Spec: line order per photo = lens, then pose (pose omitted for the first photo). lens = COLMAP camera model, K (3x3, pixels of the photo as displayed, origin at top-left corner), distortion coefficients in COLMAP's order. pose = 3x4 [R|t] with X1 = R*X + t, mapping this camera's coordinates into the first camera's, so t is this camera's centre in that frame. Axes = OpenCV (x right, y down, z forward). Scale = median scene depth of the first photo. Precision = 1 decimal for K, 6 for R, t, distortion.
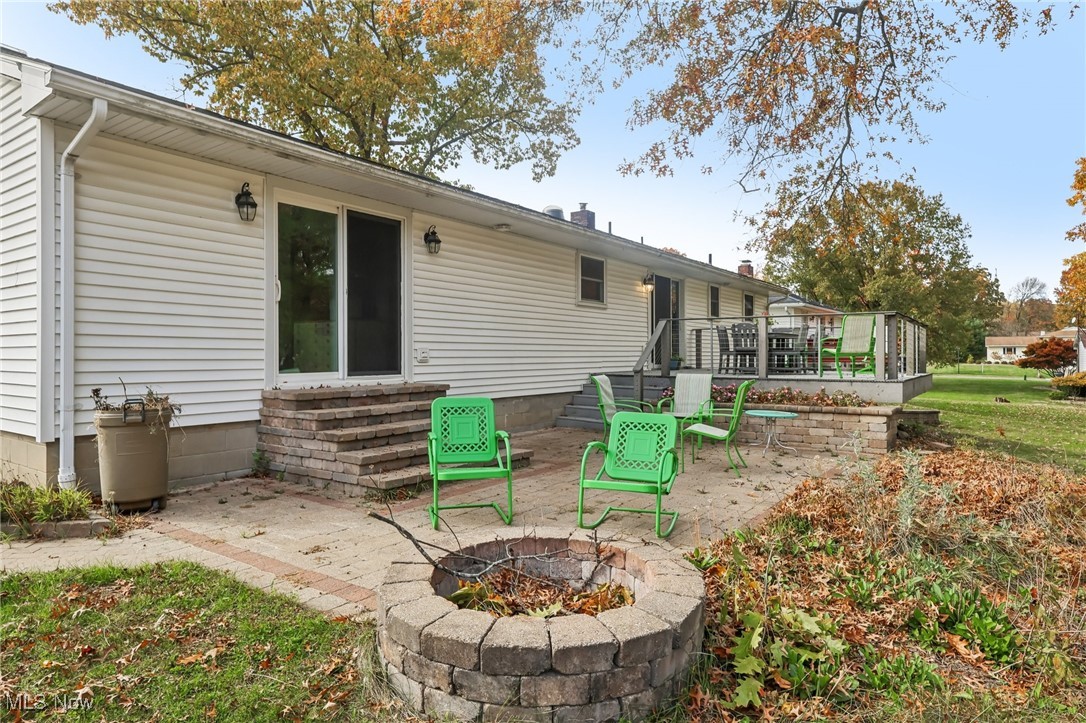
lens RADIAL K [[649.8, 0, 543.0], [0, 649.8, 355.4], [0, 0, 1]] dist [-0.000155, 0.002212]
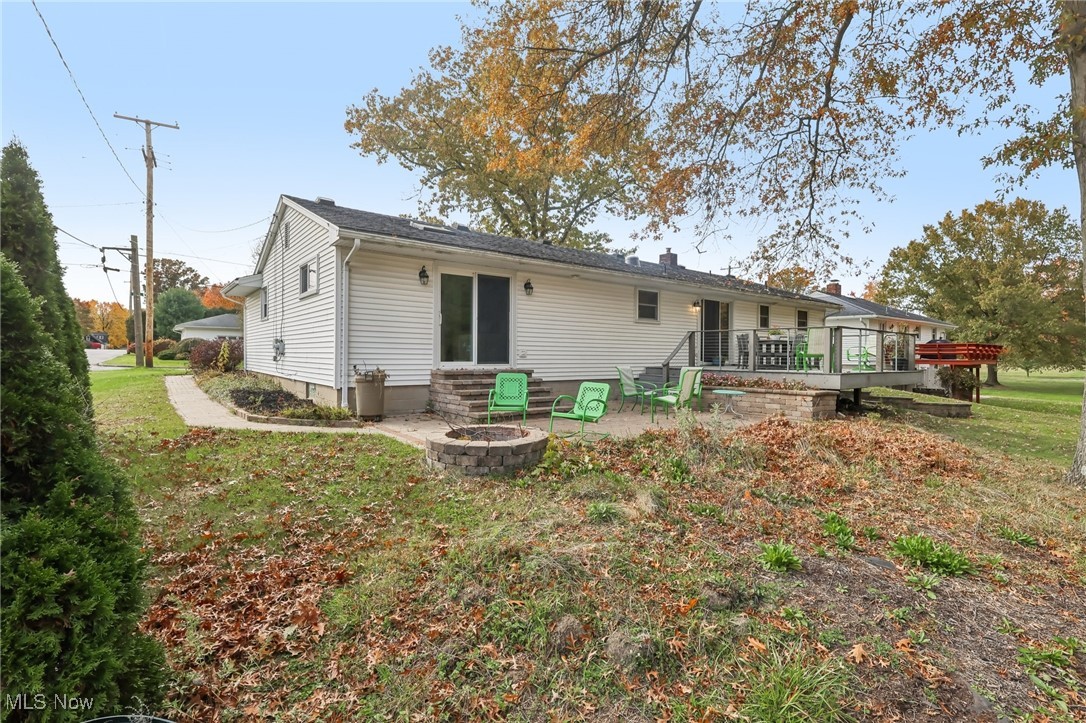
lens RADIAL K [[506.7, 0, 540.9], [0, 506.7, 360.4], [0, 0, 1]] dist [0.001862, 0.001057]
pose [[0.956311, 0.012009, -0.292106, 0.264549], [-0.009680, 0.999909, 0.009415, 0.005614], [0.292193, -0.006176, 0.956340, -0.296198]]
